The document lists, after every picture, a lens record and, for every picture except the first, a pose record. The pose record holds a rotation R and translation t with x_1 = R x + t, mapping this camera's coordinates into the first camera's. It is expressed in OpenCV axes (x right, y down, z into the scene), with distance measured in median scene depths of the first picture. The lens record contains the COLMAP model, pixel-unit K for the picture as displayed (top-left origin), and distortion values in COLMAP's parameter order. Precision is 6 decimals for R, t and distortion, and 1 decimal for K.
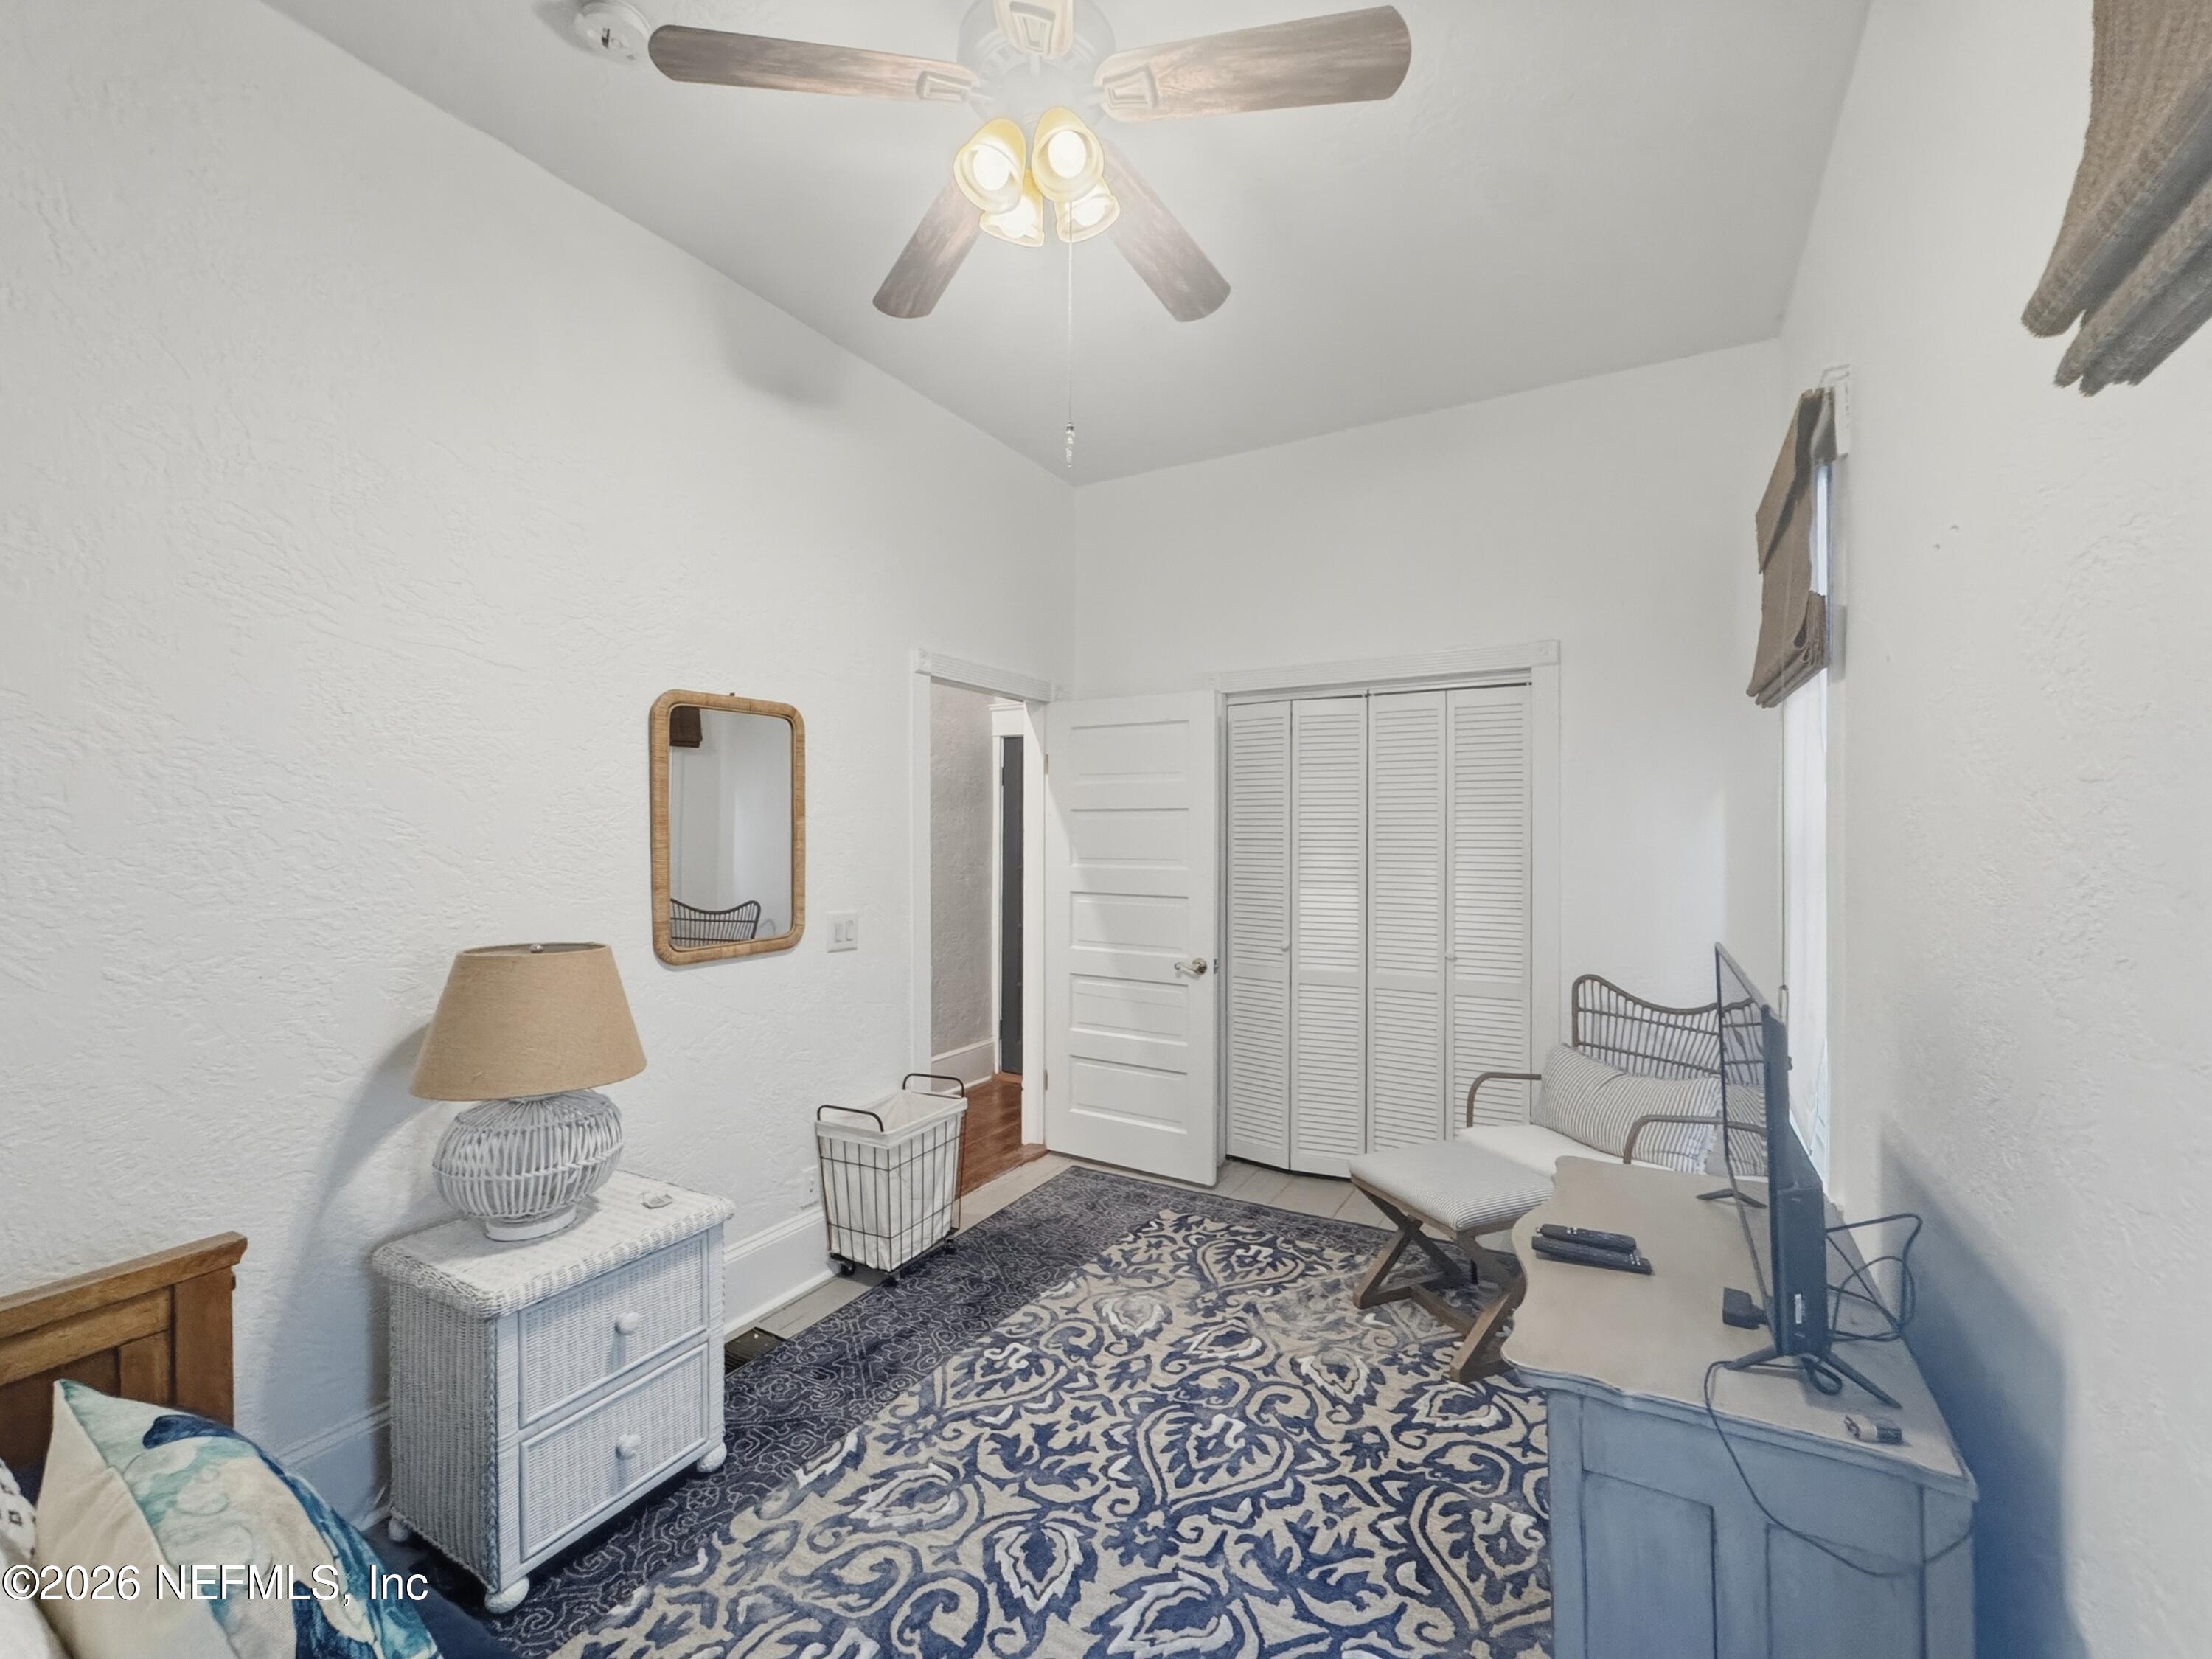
lens RADIAL K [[931.0, 0, 1113.5], [0, 931.0, 821.2], [0, 0, 1]] dist [-0.000370, -0.000184]
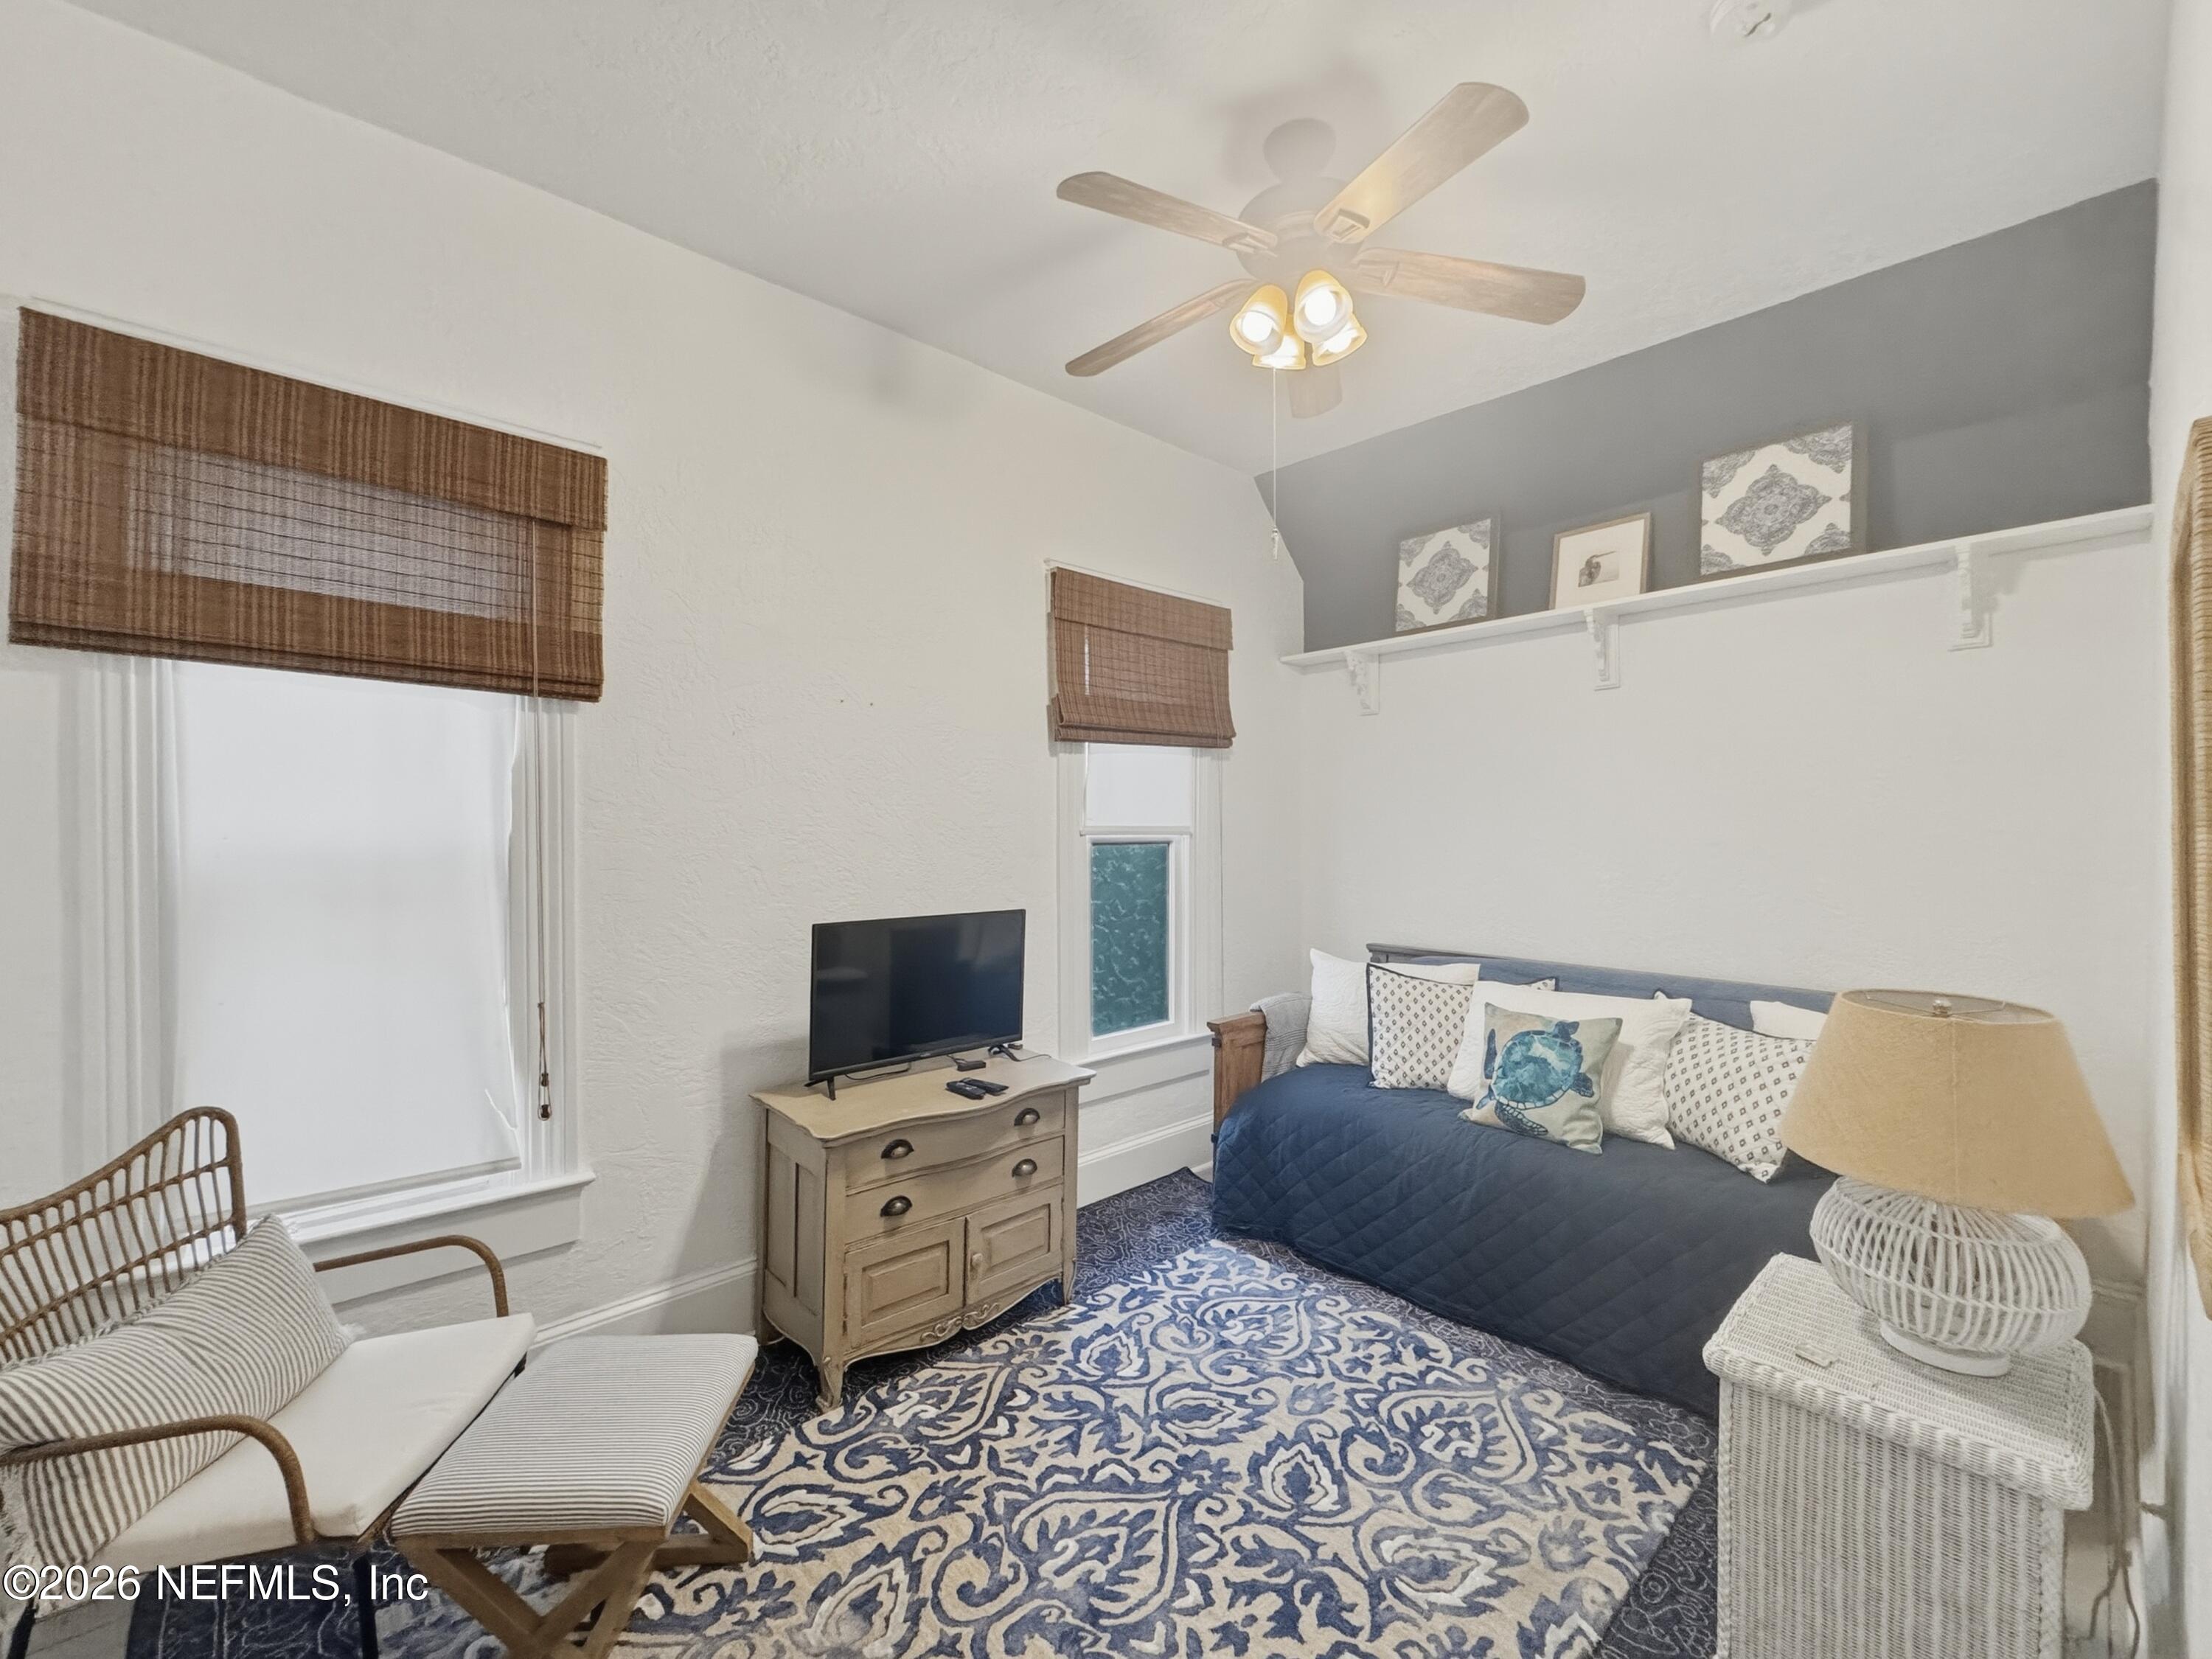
lens RADIAL K [[931.0, 0, 1113.5], [0, 931.0, 821.2], [0, 0, 1]] dist [-0.000370, -0.000184]
pose [[-0.955639, 0.002460, 0.294530, -0.183490], [-0.003587, 0.999794, -0.019988, 0.002580], [-0.294519, -0.020158, -0.955433, 1.973851]]
